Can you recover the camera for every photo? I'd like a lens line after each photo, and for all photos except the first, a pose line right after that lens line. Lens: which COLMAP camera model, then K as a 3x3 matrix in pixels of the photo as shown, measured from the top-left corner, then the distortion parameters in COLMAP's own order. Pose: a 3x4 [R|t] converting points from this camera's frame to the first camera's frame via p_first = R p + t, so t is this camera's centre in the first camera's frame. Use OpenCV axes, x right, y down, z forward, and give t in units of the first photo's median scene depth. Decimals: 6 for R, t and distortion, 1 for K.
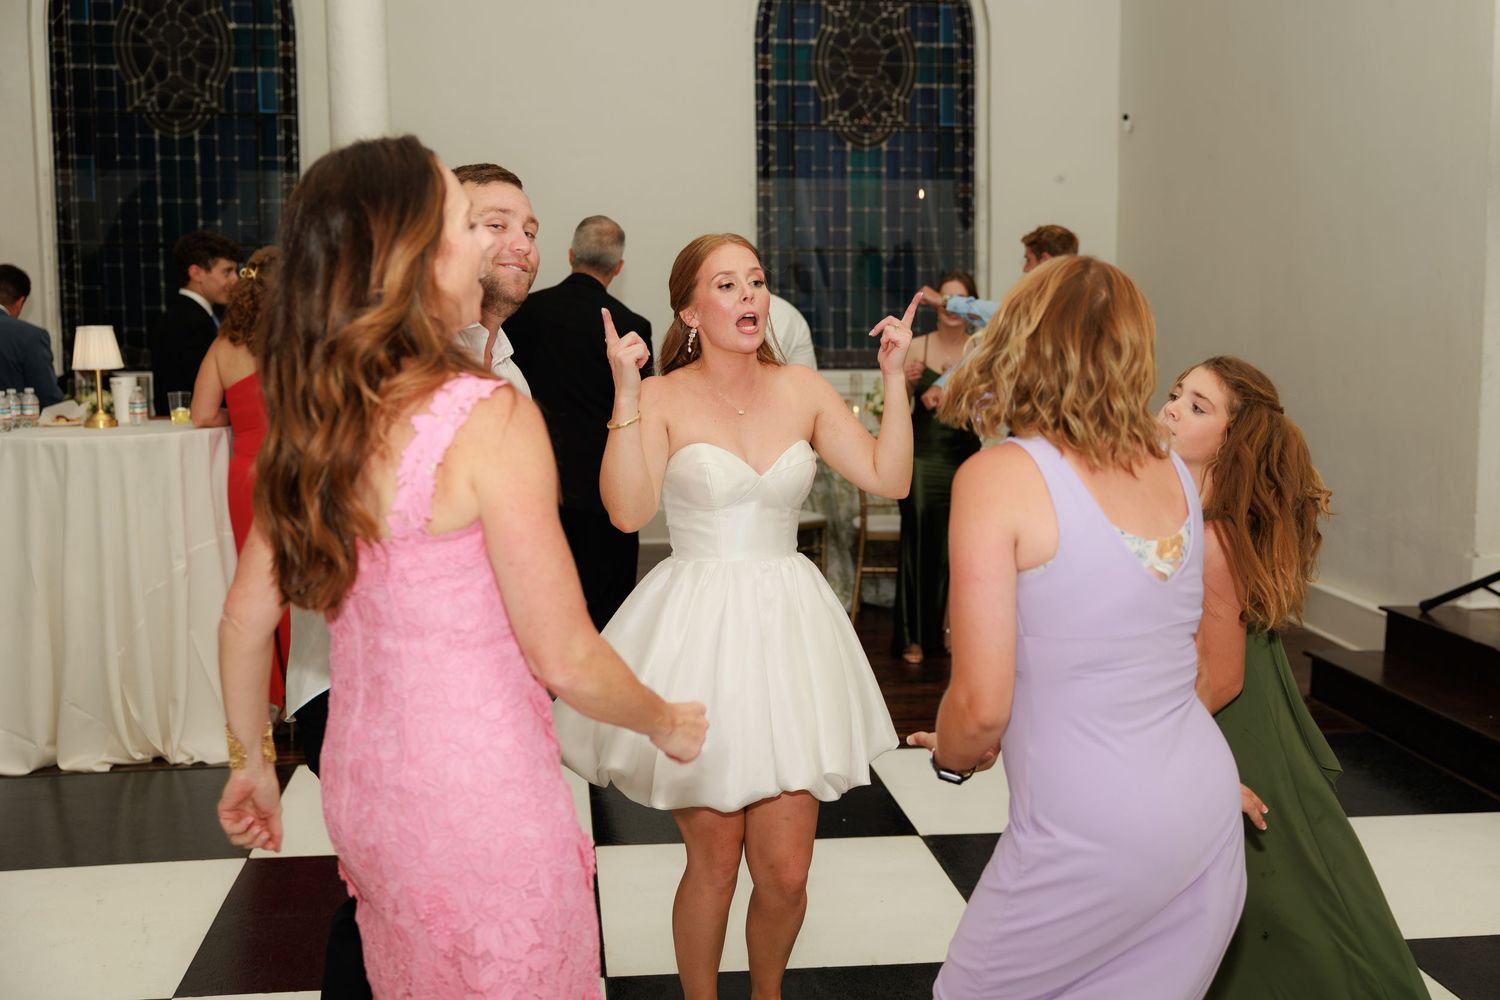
lens RADIAL K [[1700.3, 0, 750.0], [0, 1700.3, 500.0], [0, 0, 1]] dist [-0.012638, -0.041409]
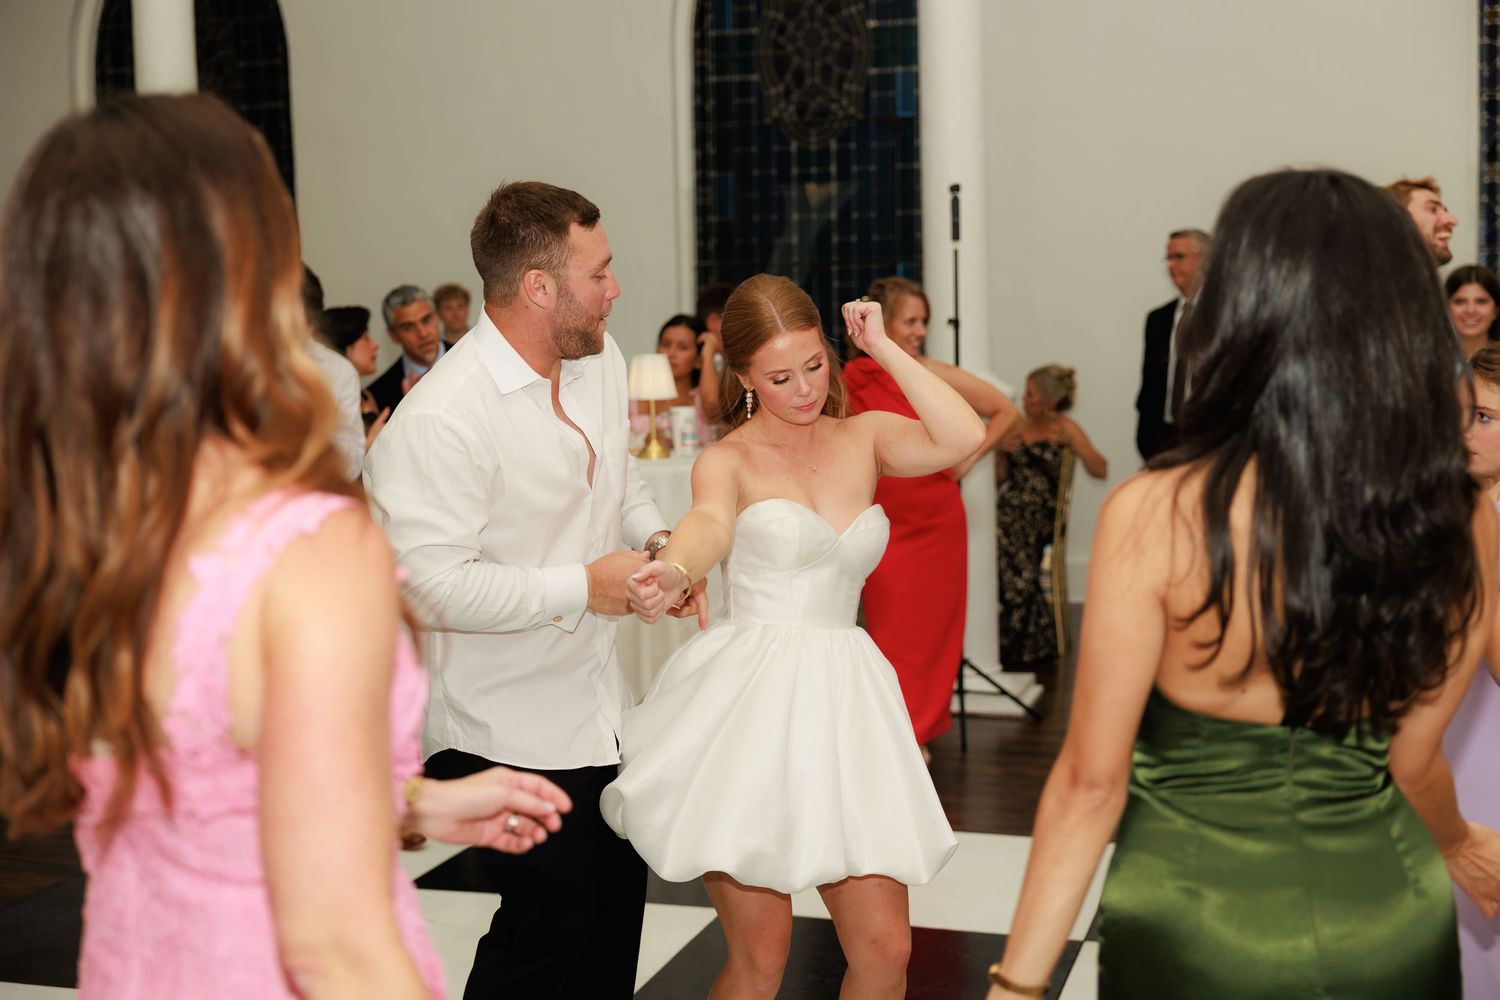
lens RADIAL K [[1945.0, 0, 753.3], [0, 1945.0, 531.0], [0, 0, 1]] dist [-0.013619, -0.052352]
pose [[0.896358, 0.030904, -0.442252, 0.112281], [-0.033524, 0.999436, 0.001893, -0.004194], [0.442061, 0.013129, 0.896889, 0.028230]]
